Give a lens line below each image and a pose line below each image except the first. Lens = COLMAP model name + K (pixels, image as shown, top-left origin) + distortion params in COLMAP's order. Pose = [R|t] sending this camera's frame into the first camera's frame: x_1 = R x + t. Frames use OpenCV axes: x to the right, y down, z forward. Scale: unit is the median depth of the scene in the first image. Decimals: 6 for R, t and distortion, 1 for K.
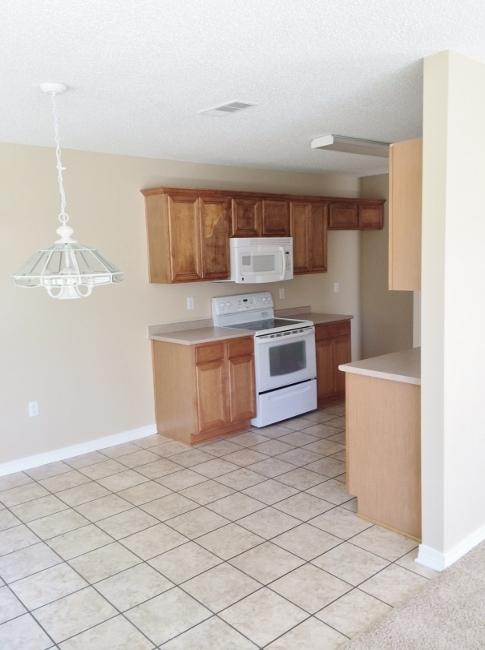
lens RADIAL K [[563.2, 0, 242.6], [0, 563.2, 325.9], [0, 0, 1]] dist [0.044284, -0.023154]
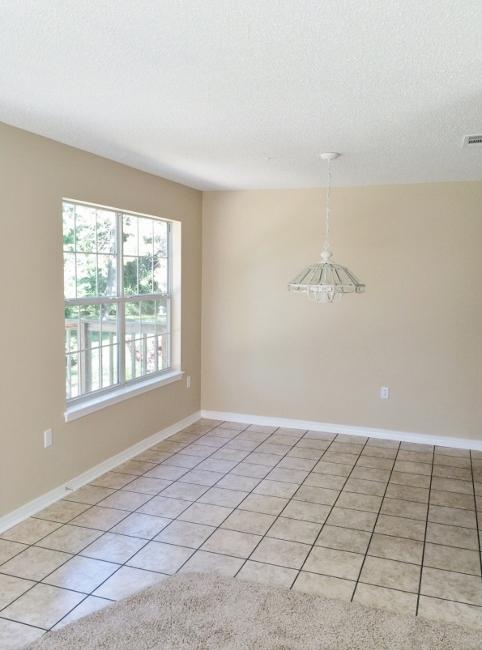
lens RADIAL K [[563.2, 0, 240.5], [0, 563.2, 325.0], [0, 0, 1]] dist [0.044284, -0.023154]
pose [[0.484538, 0.123800, -0.865966, 0.642922], [-0.145921, 0.987504, 0.059527, -0.035708], [0.862514, 0.097520, 0.496548, 0.100706]]
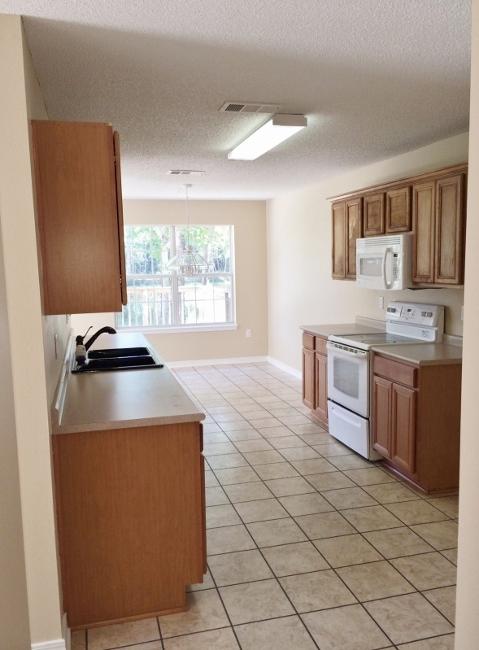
lens RADIAL K [[563.2, 0, 238.5], [0, 563.2, 328.1], [0, 0, 1]] dist [0.044284, -0.023154]
pose [[-0.435551, 0.152423, -0.887165, 1.297567], [-0.079541, 0.975188, 0.206596, -0.259868], [0.896643, 0.160549, -0.412621, 1.693943]]
